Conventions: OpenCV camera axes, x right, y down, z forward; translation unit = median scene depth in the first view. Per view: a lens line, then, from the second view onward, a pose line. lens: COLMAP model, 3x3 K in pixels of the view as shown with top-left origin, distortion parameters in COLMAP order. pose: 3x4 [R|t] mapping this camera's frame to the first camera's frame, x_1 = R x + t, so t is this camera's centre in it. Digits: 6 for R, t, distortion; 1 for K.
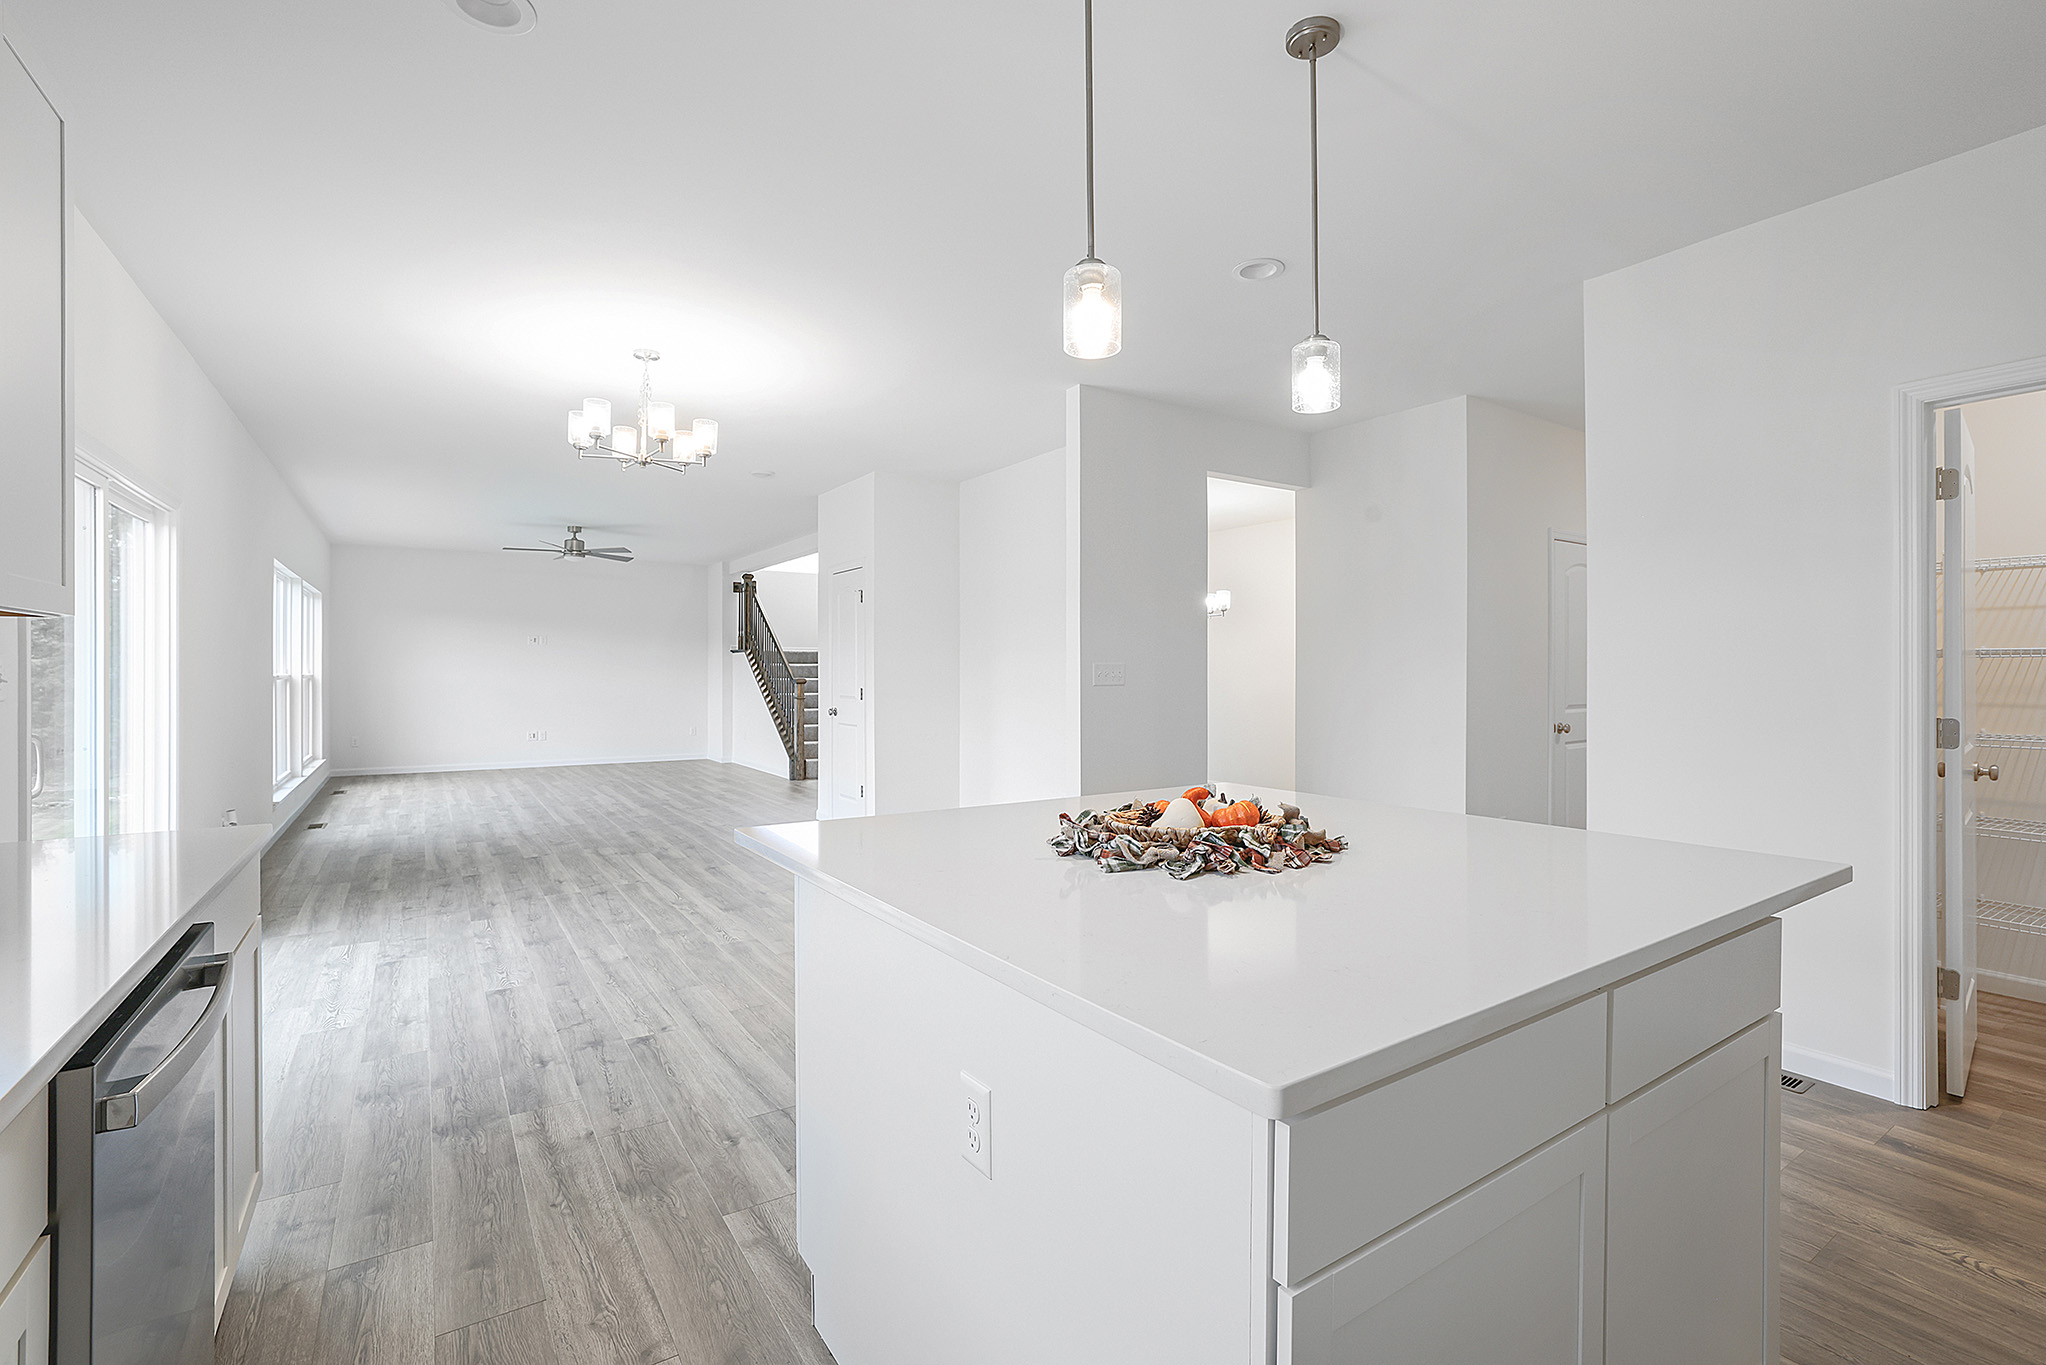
lens RADIAL K [[908.6, 0, 1018.7], [0, 908.6, 671.9], [0, 0, 1]] dist [-0.036162, 0.011089]
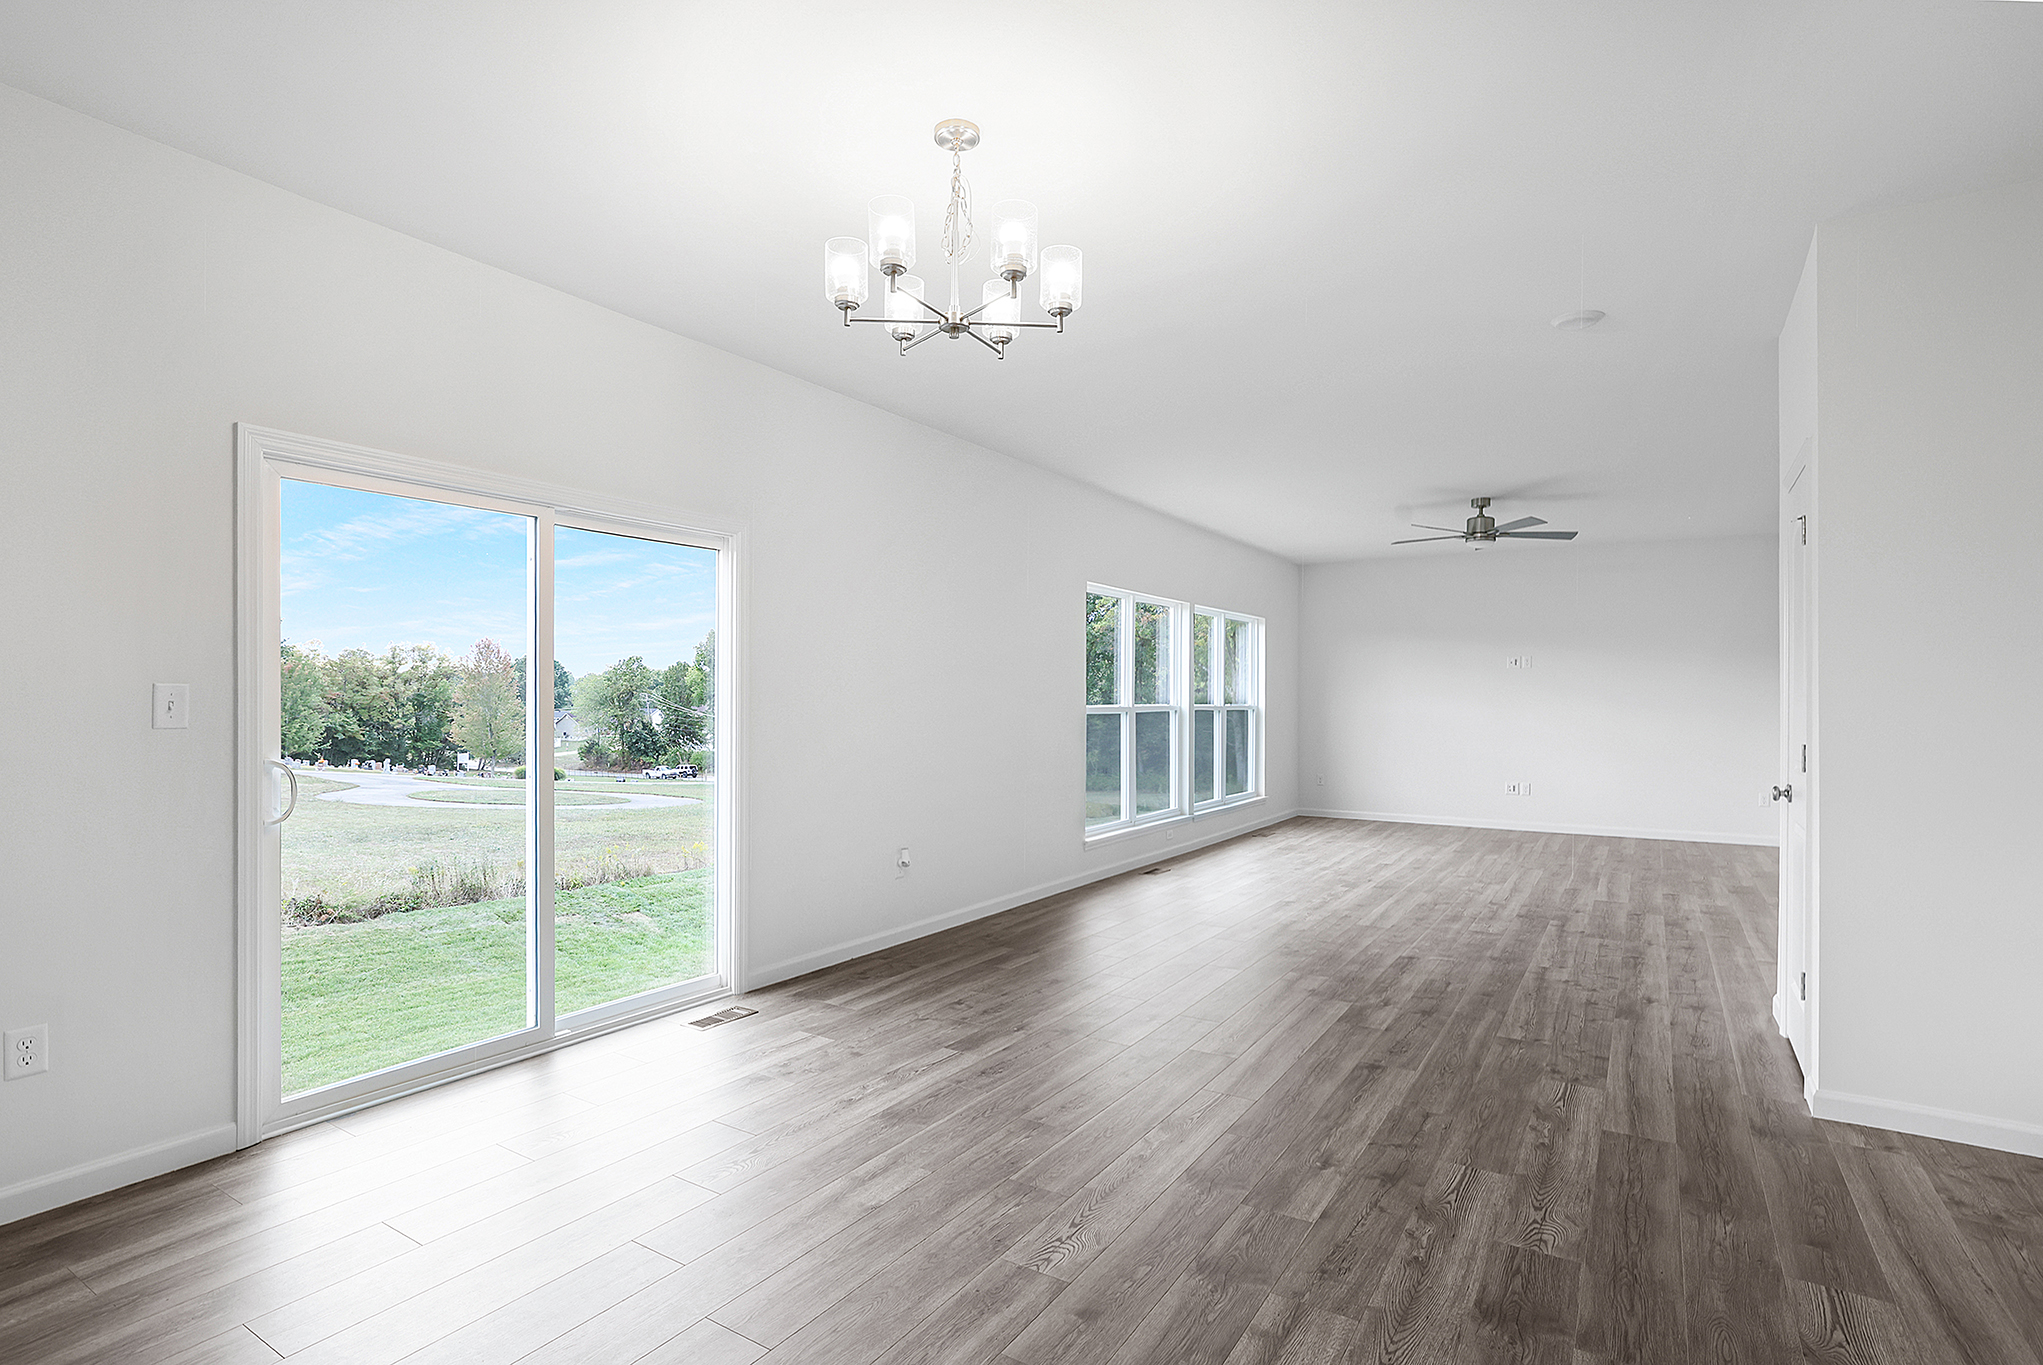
lens RADIAL K [[996.0, 0, 1023.7], [0, 996.0, 702.4], [0, 0, 1]] dist [0.000016, -0.000505]
pose [[0.412180, 0.000206, -0.911103, 0.085376], [-0.001586, 0.999999, -0.000492, -0.000046], [0.911101, 0.001648, 0.412179, 0.407889]]
